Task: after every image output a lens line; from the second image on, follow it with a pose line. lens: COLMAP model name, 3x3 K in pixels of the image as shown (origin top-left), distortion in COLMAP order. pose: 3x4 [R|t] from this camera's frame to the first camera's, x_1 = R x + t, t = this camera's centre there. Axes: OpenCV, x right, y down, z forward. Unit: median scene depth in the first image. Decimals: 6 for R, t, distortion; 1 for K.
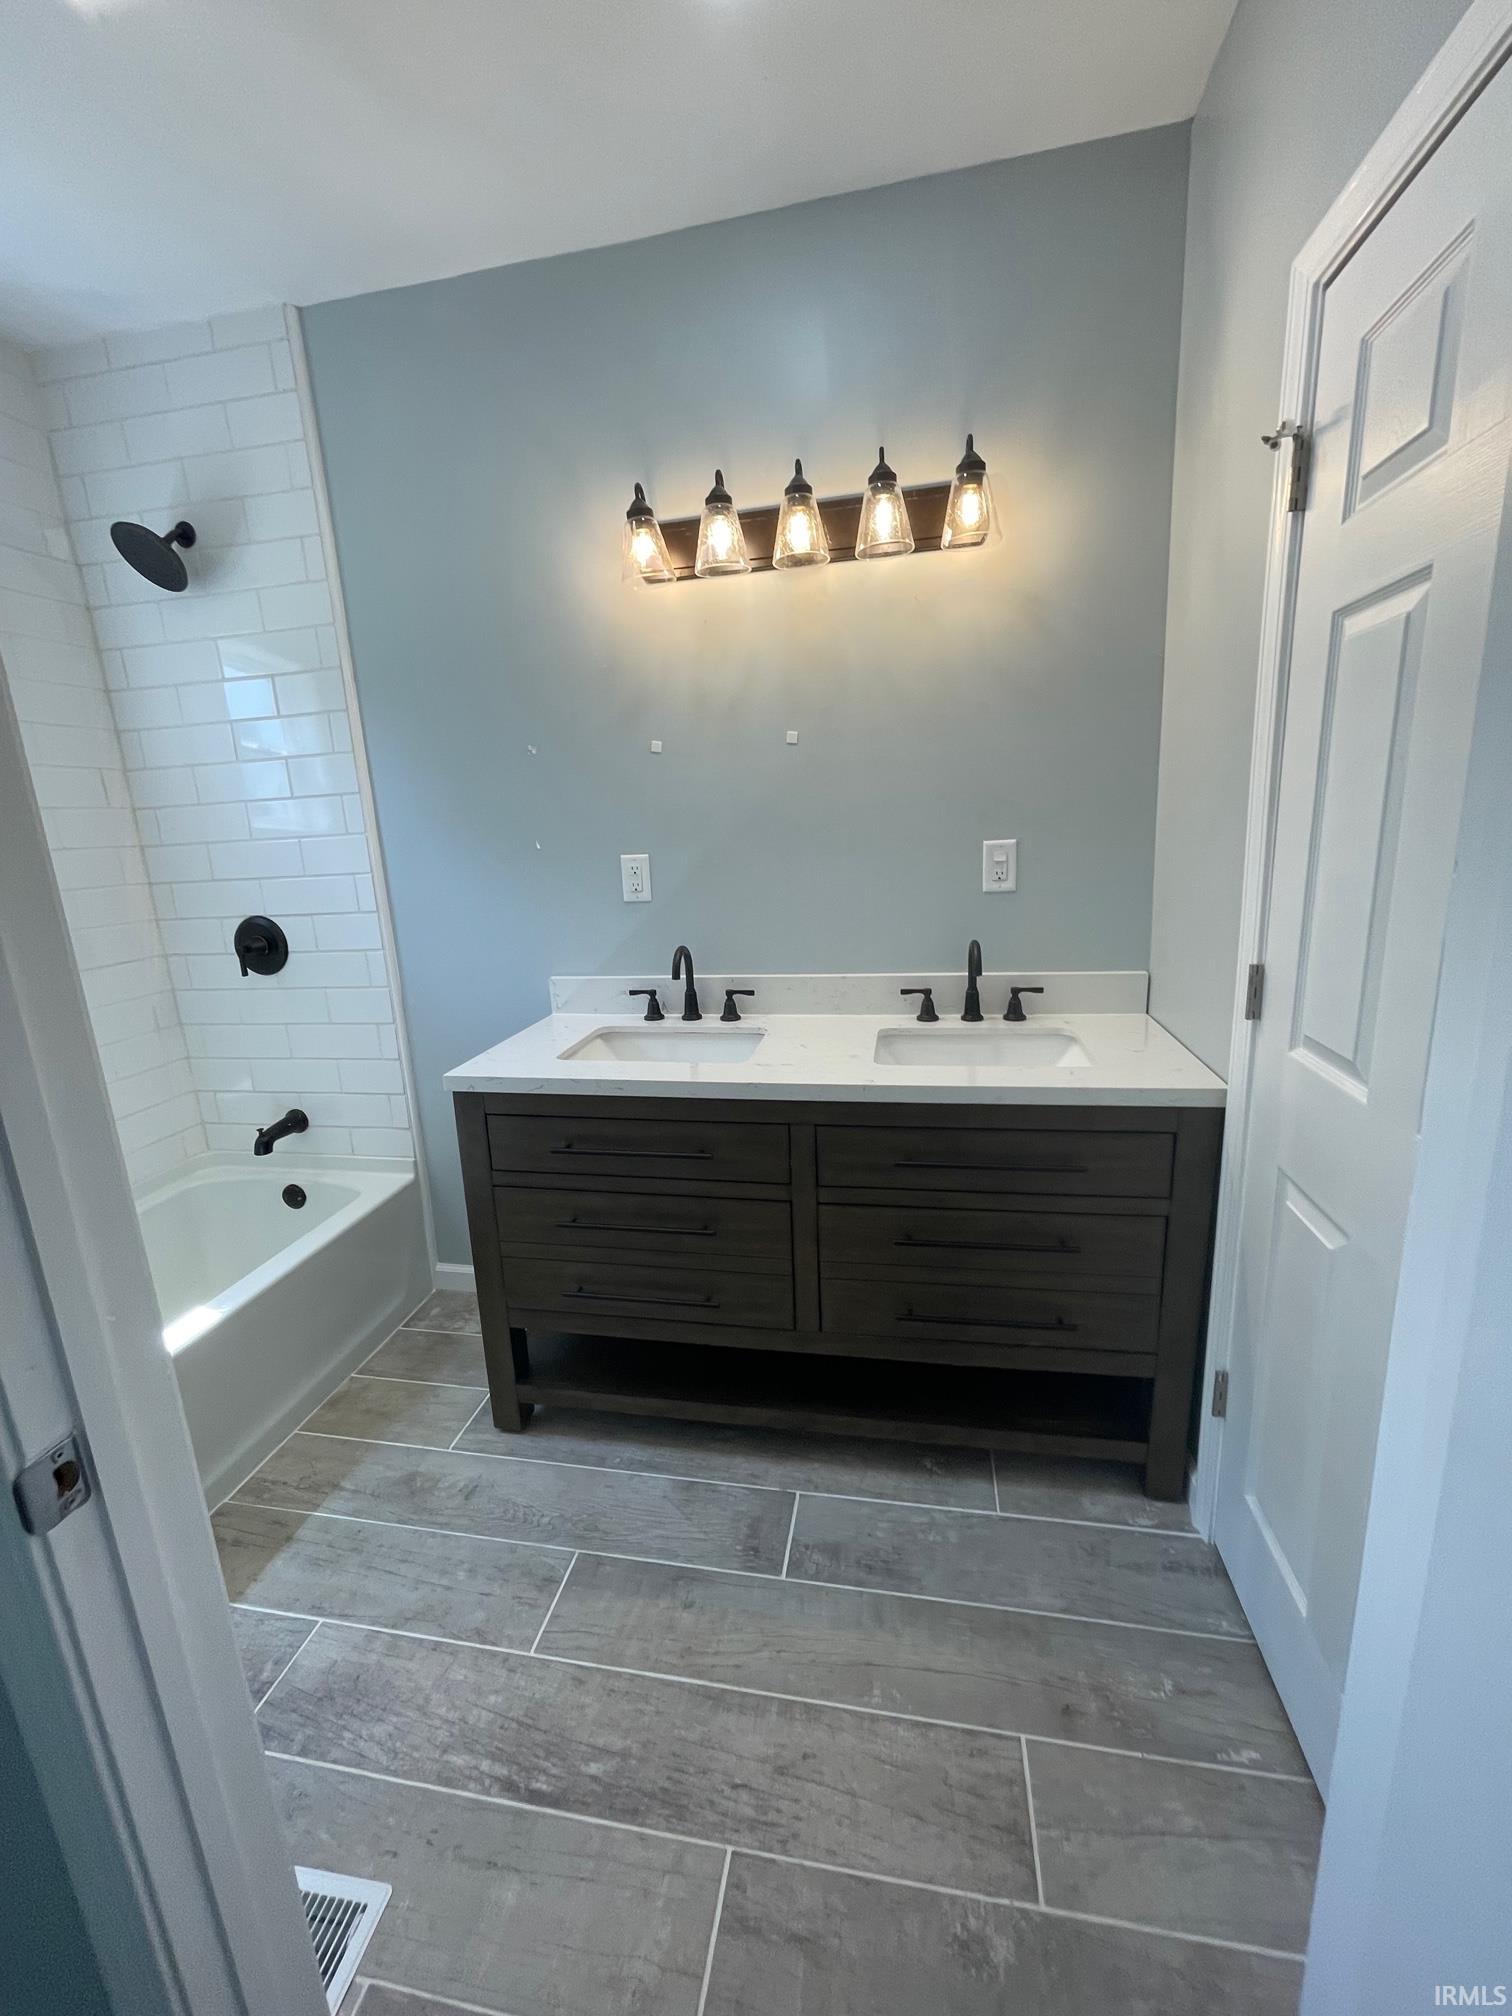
lens RADIAL K [[811.1, 0, 754.2], [0, 811.1, 1005.5], [0, 0, 1]] dist [-0.003783, 0.000712]
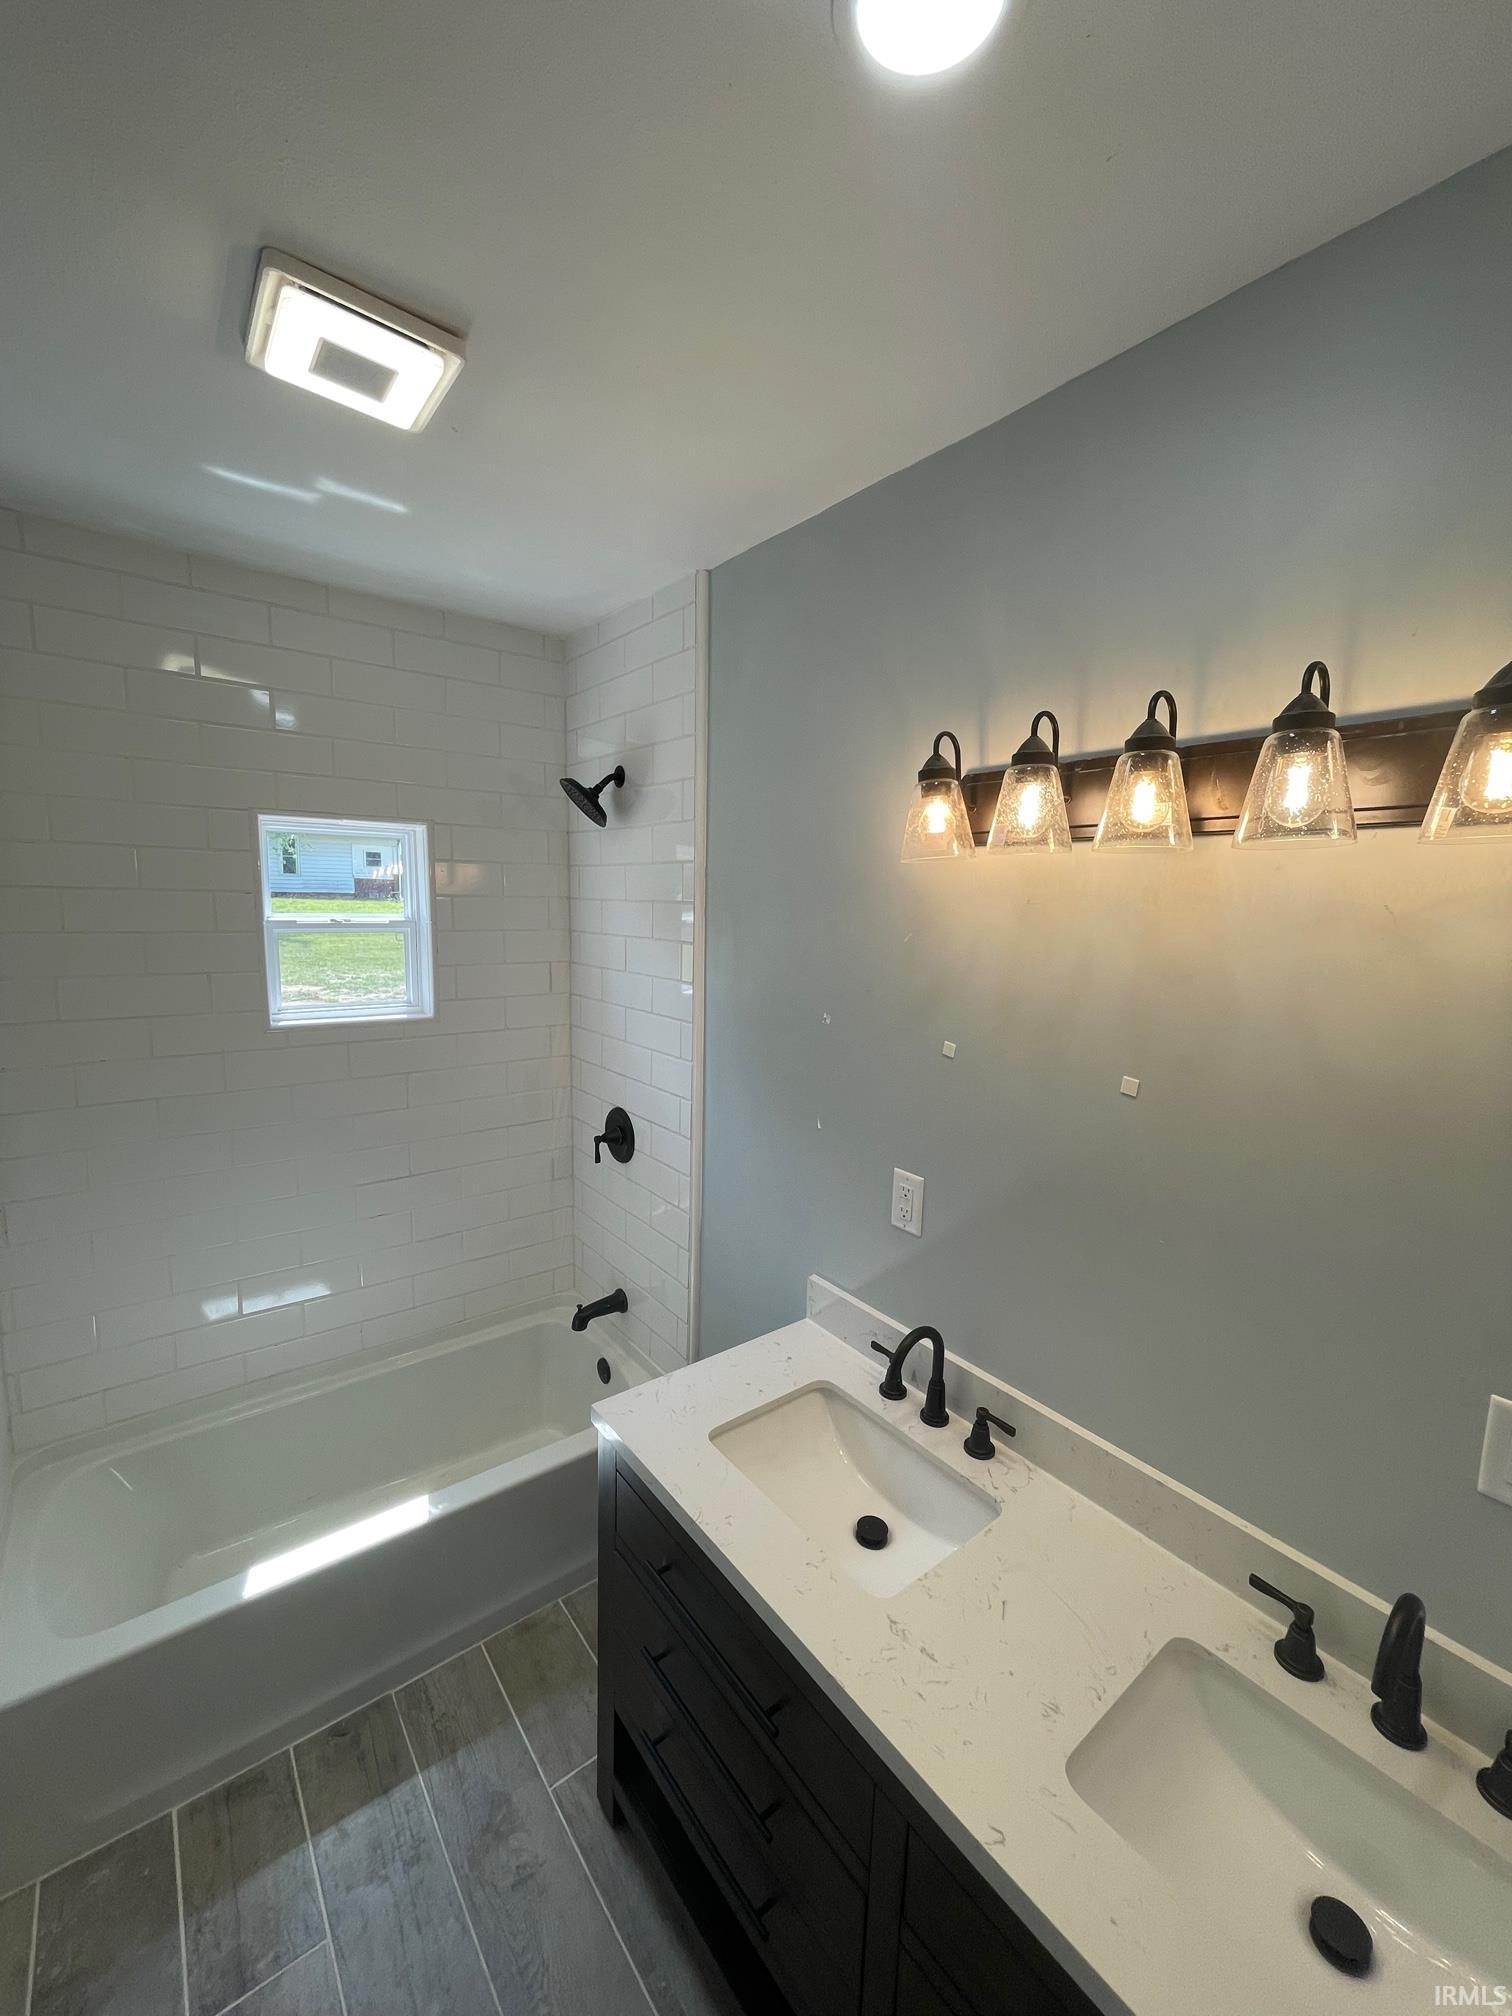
lens RADIAL K [[811.1, 0, 754.2], [0, 811.1, 1005.5], [0, 0, 1]] dist [-0.003783, 0.000712]
pose [[0.751757, 0.154982, -0.640970, 0.210246], [-0.205325, 0.978685, -0.004175, -0.311041], [0.626660, 0.134746, 0.767555, 0.302883]]
